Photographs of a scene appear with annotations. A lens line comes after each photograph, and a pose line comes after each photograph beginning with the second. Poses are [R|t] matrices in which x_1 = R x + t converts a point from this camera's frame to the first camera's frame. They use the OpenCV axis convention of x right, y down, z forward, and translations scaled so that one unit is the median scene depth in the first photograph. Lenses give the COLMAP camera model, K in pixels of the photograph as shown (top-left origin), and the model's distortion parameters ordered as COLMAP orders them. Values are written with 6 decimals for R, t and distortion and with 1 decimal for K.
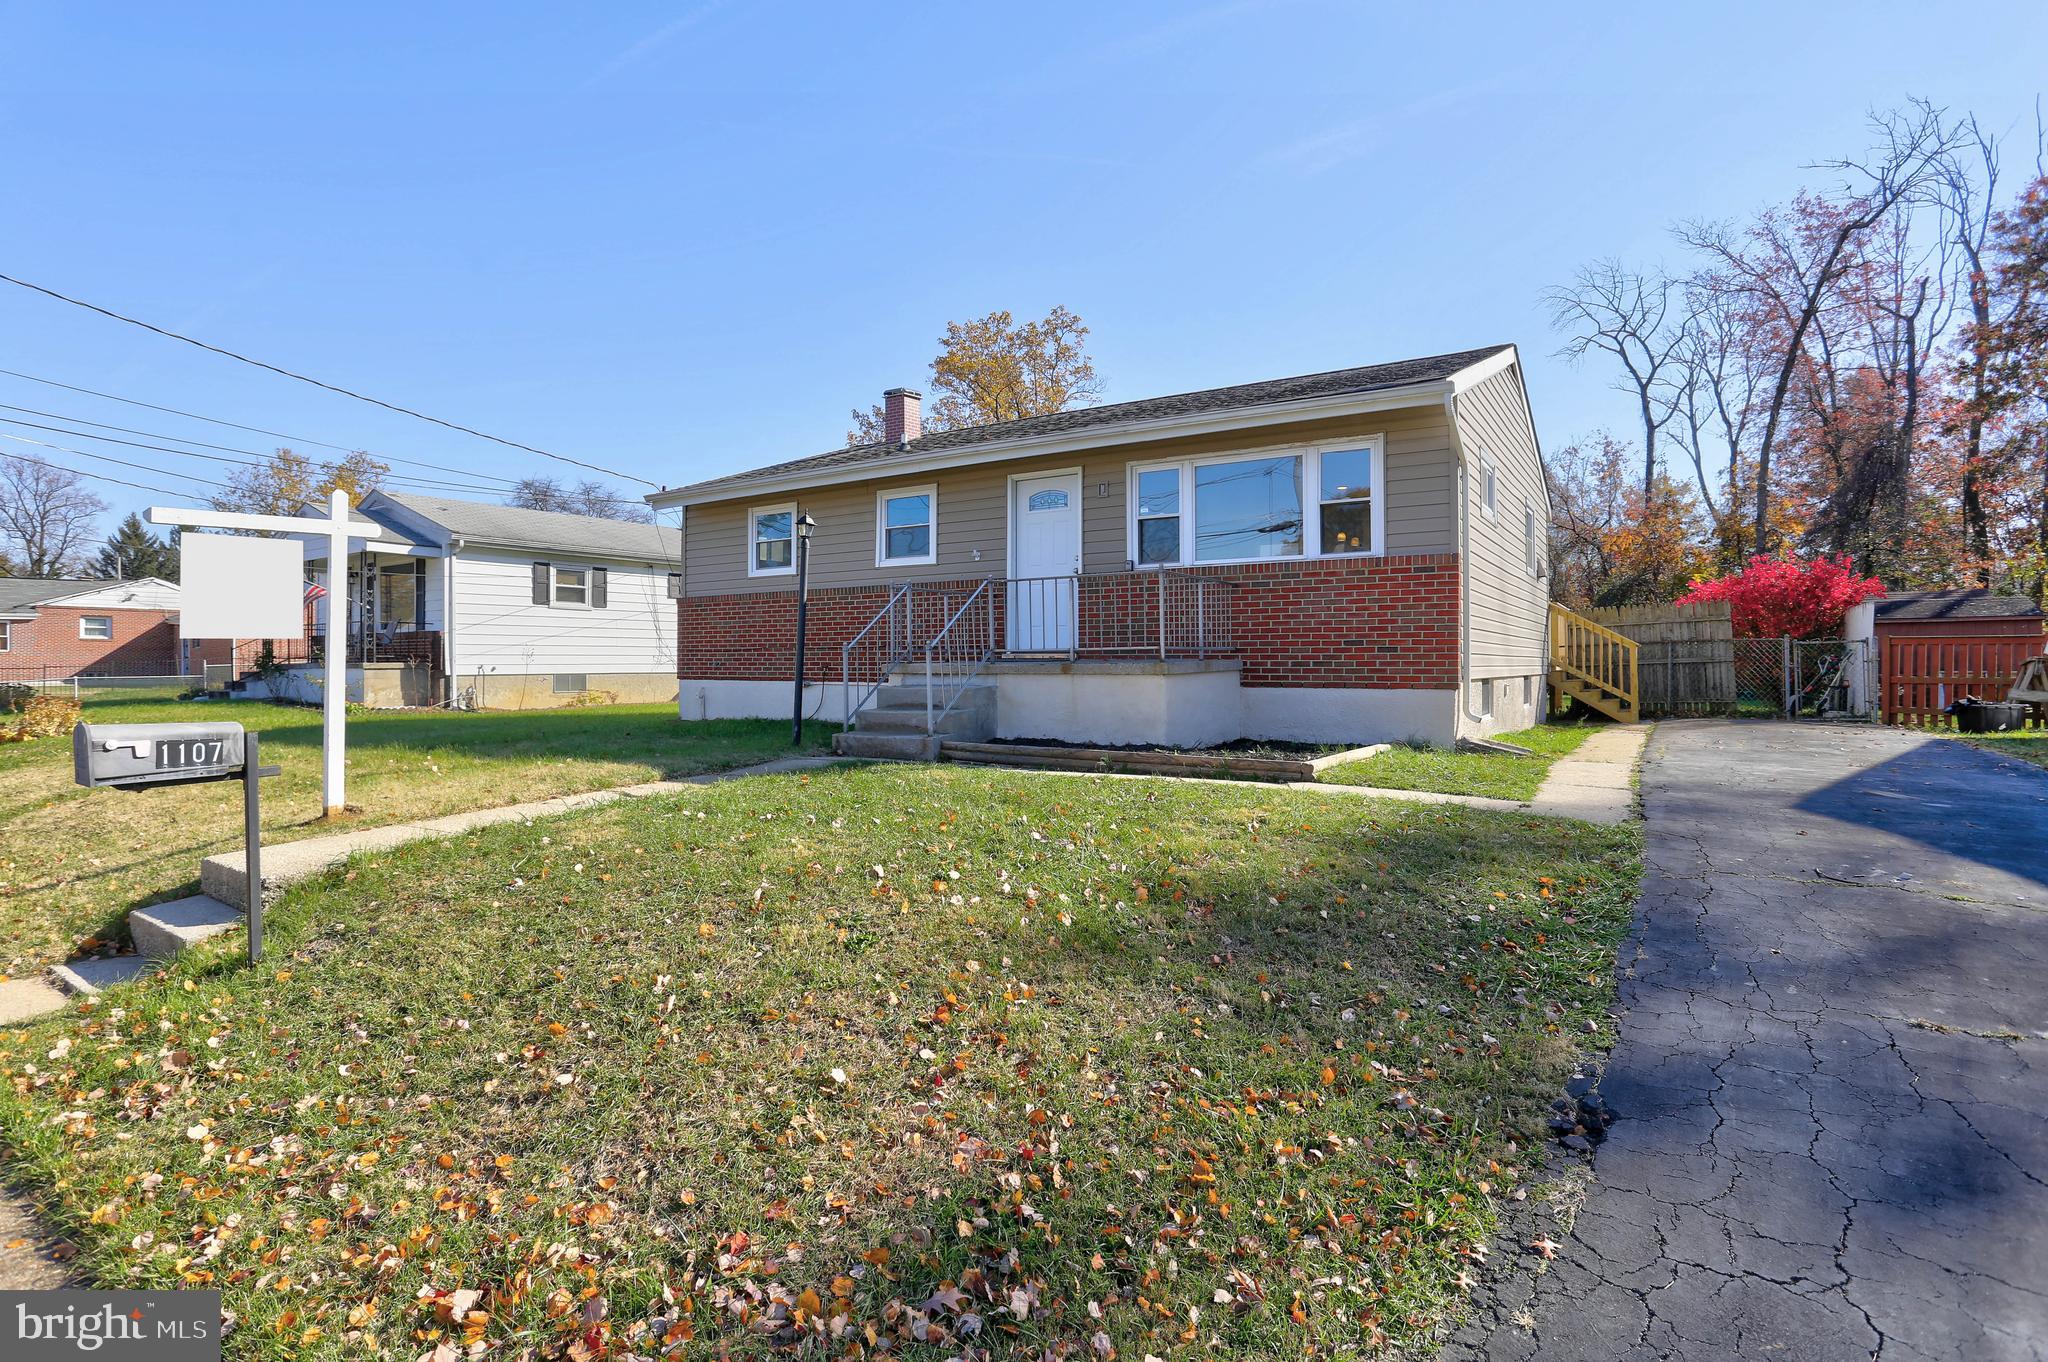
lens RADIAL K [[1010.2, 0, 1013.2], [0, 1010.2, 657.5], [0, 0, 1]] dist [-0.087617, 0.039601]
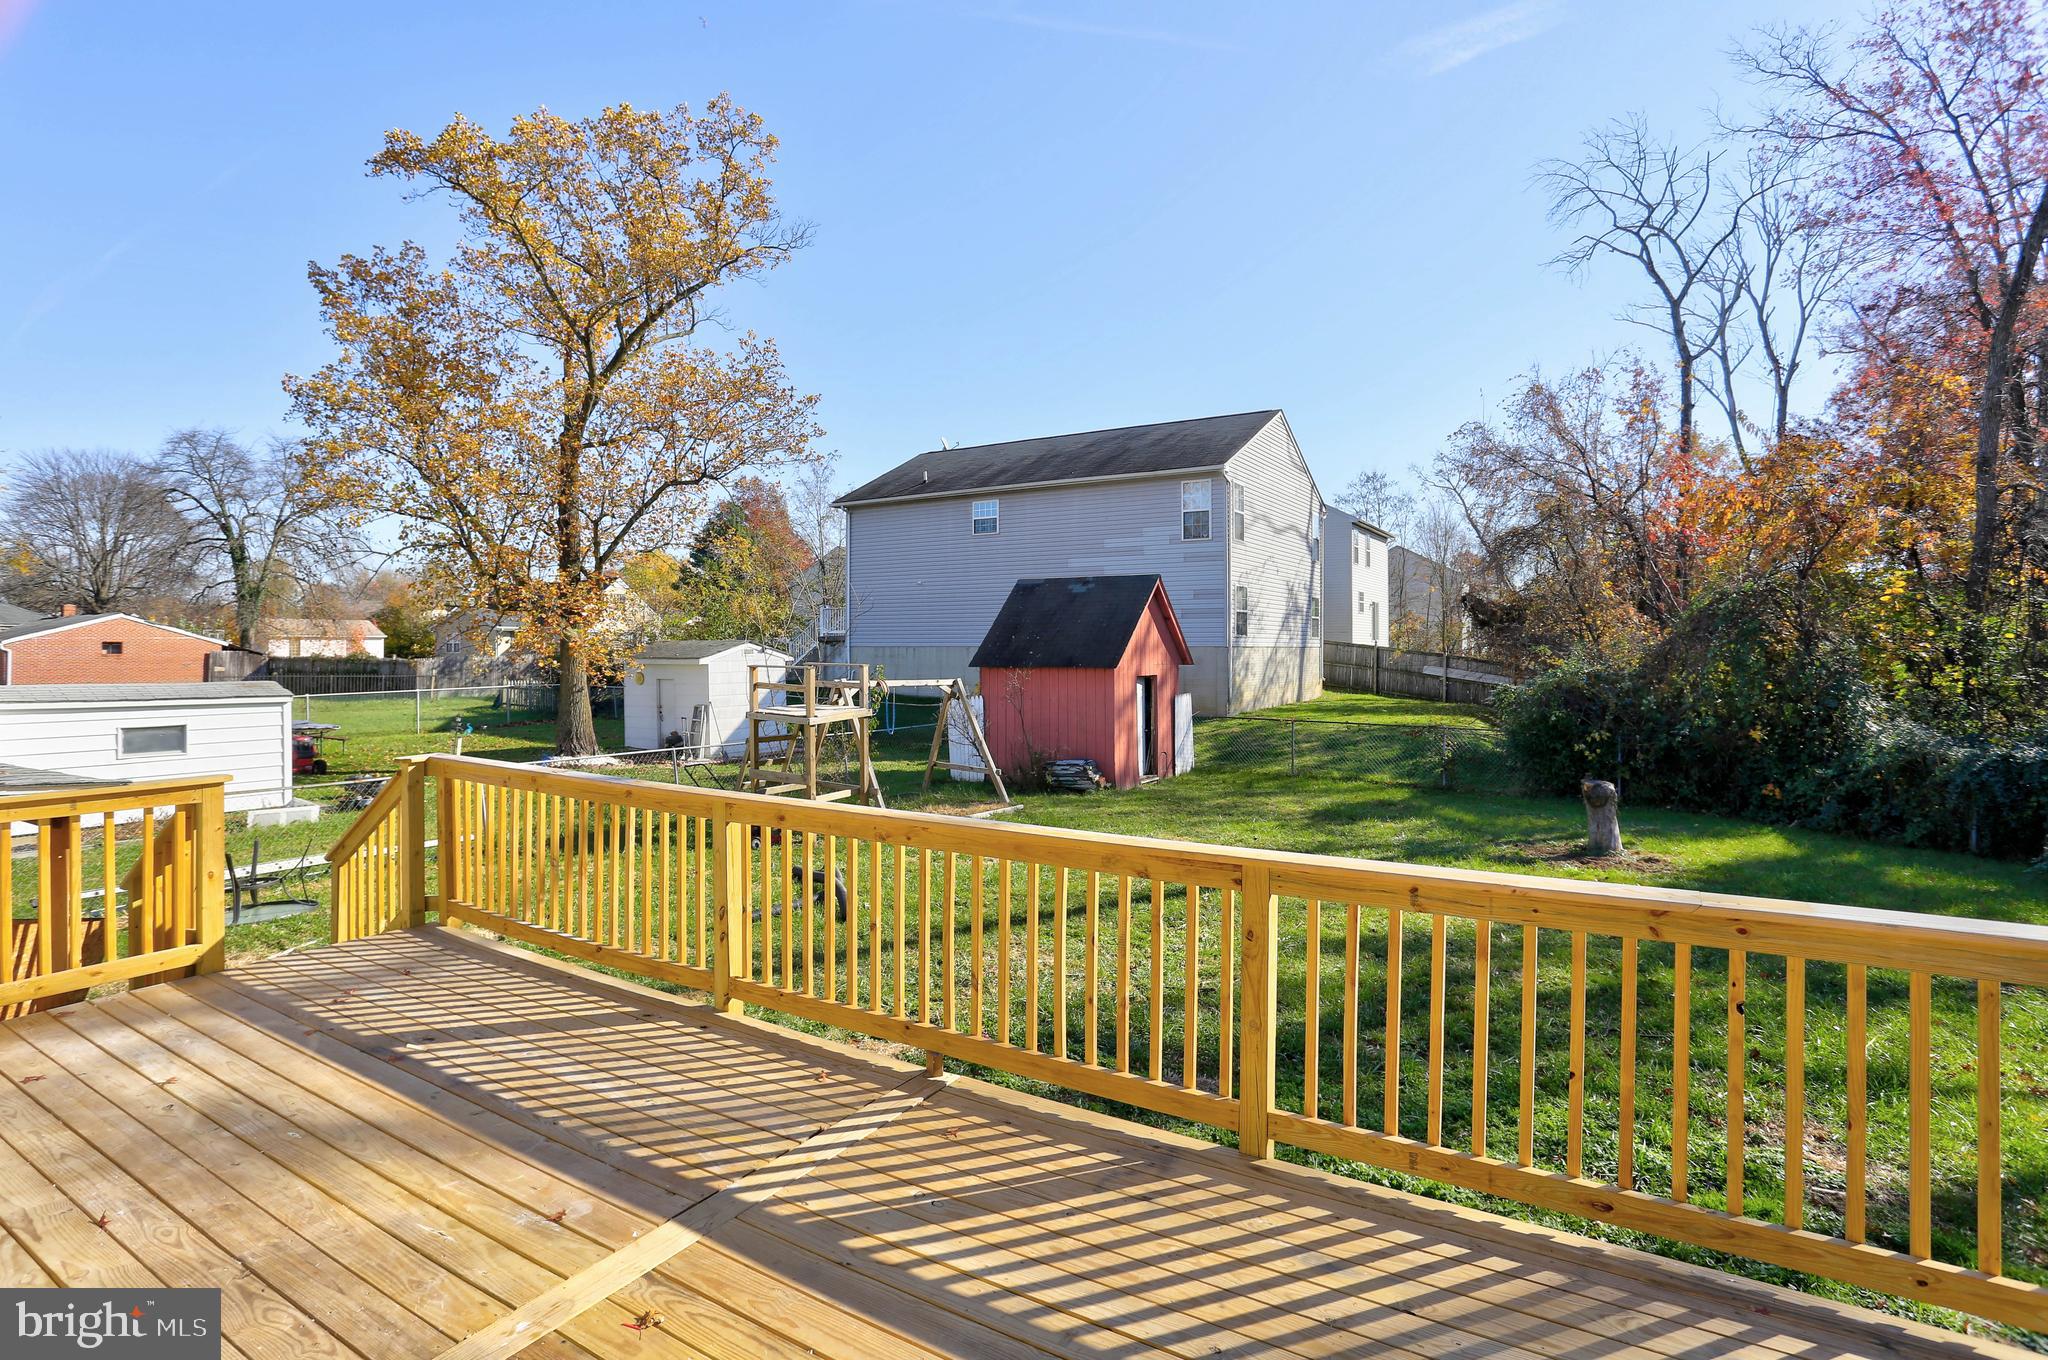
lens RADIAL K [[1010.2, 0, 1013.2], [0, 1010.2, 656.5], [0, 0, 1]] dist [-0.087617, 0.039601]
pose [[0.999418, 0.001451, 0.034093, 0.572211], [-0.001986, 0.999875, 0.015661, -0.116320], [-0.034066, -0.015719, 0.999296, 1.263374]]
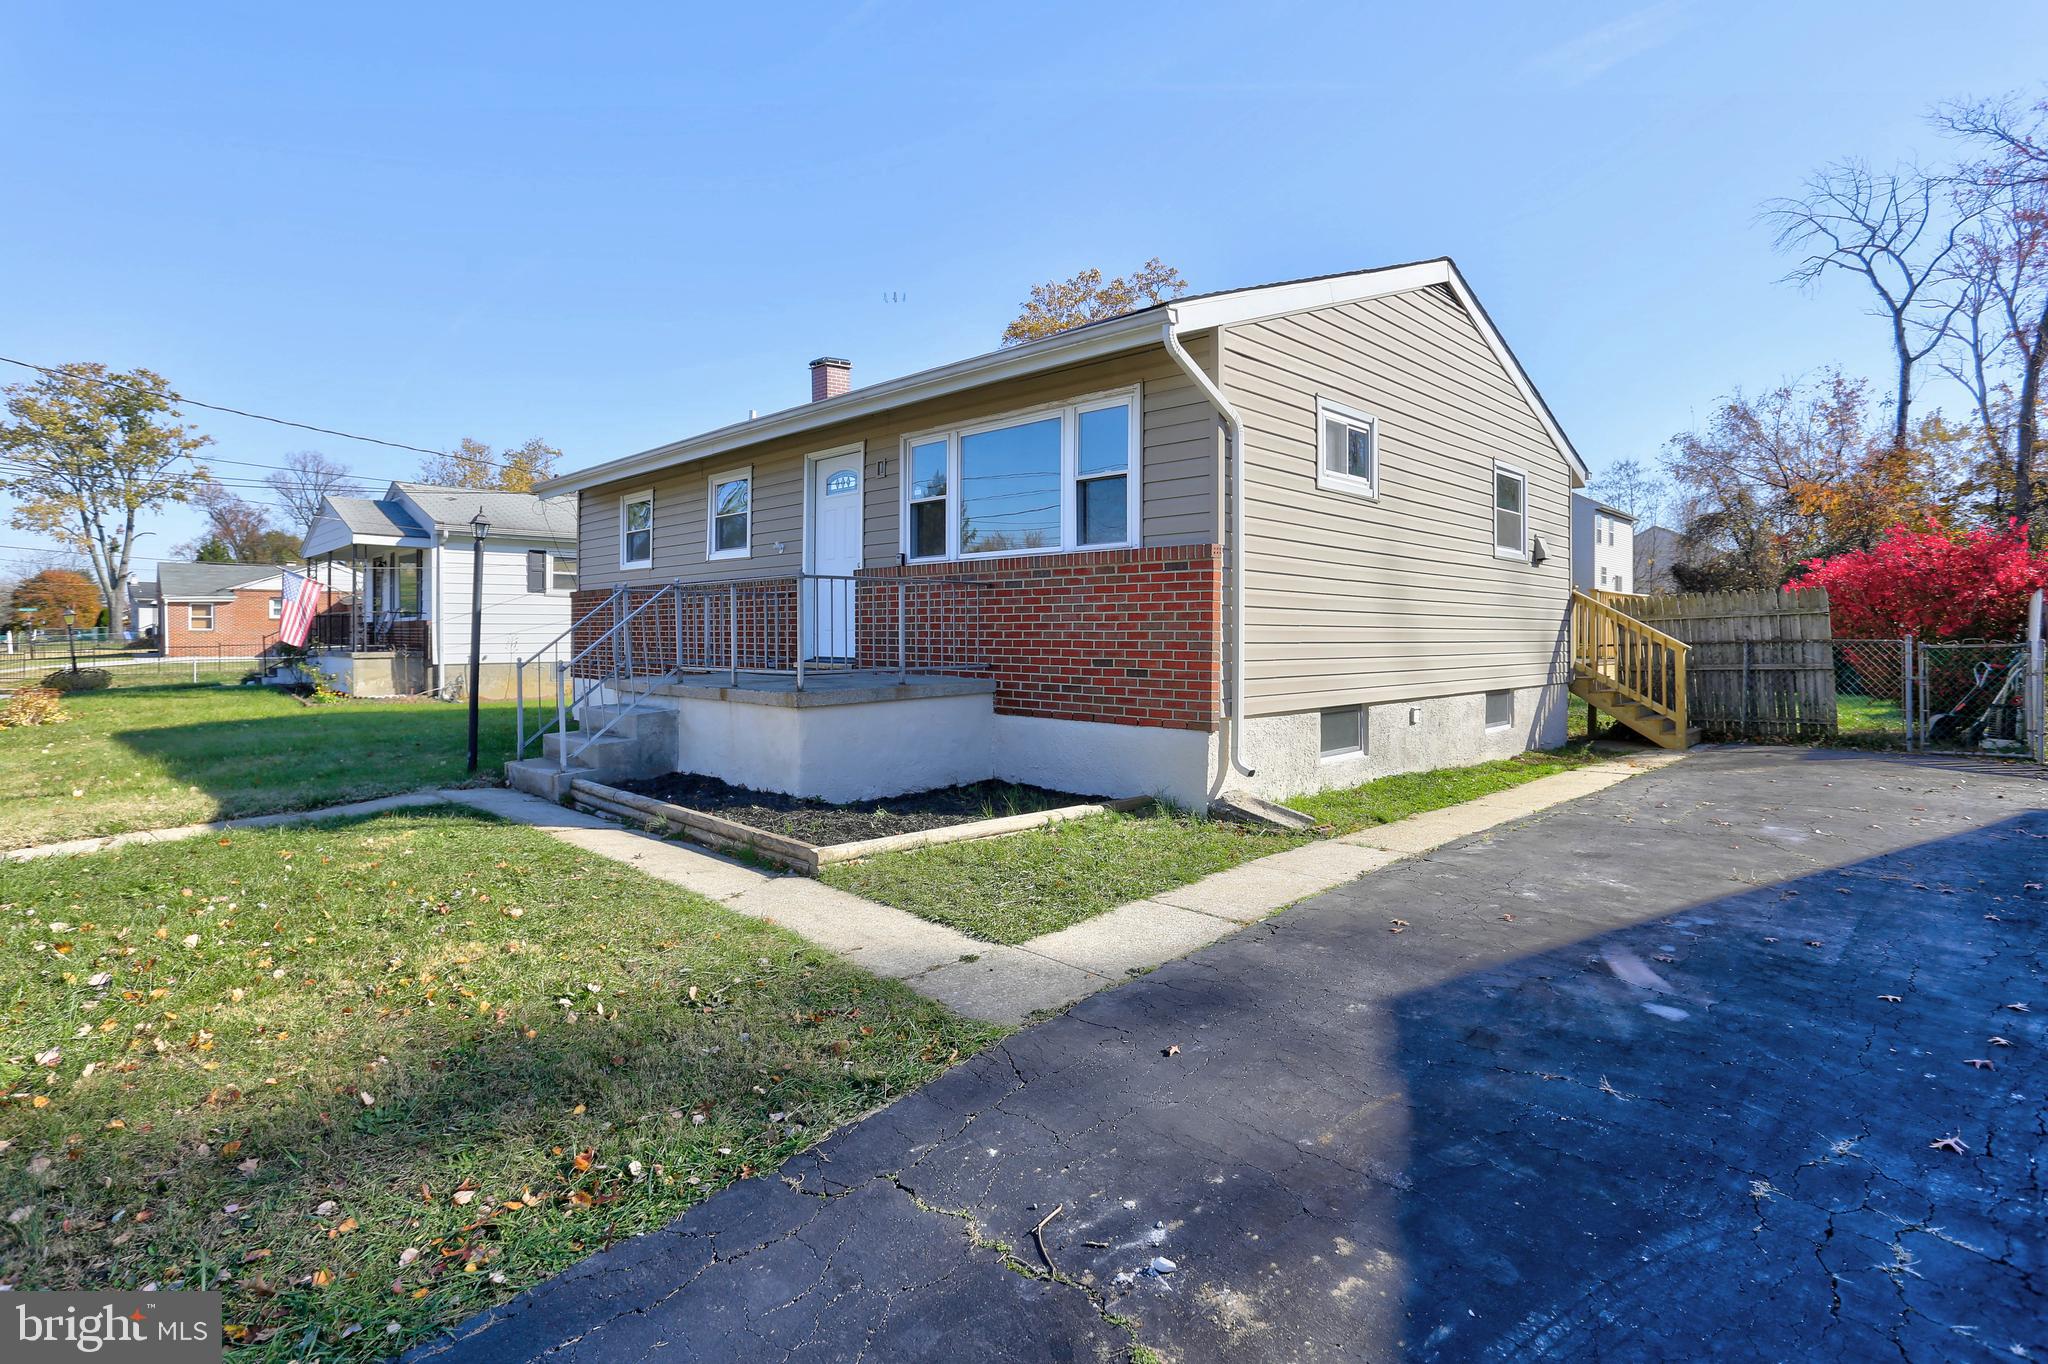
lens RADIAL K [[1019.5, 0, 1024.3], [0, 1019.5, 637.2], [0, 0, 1]] dist [-0.083759, 0.038118]
pose [[0.981155, 0.003250, -0.193193, 0.329640], [-0.001405, 0.999952, 0.009685, -0.031680], [0.193215, -0.009231, 0.981113, 0.177285]]
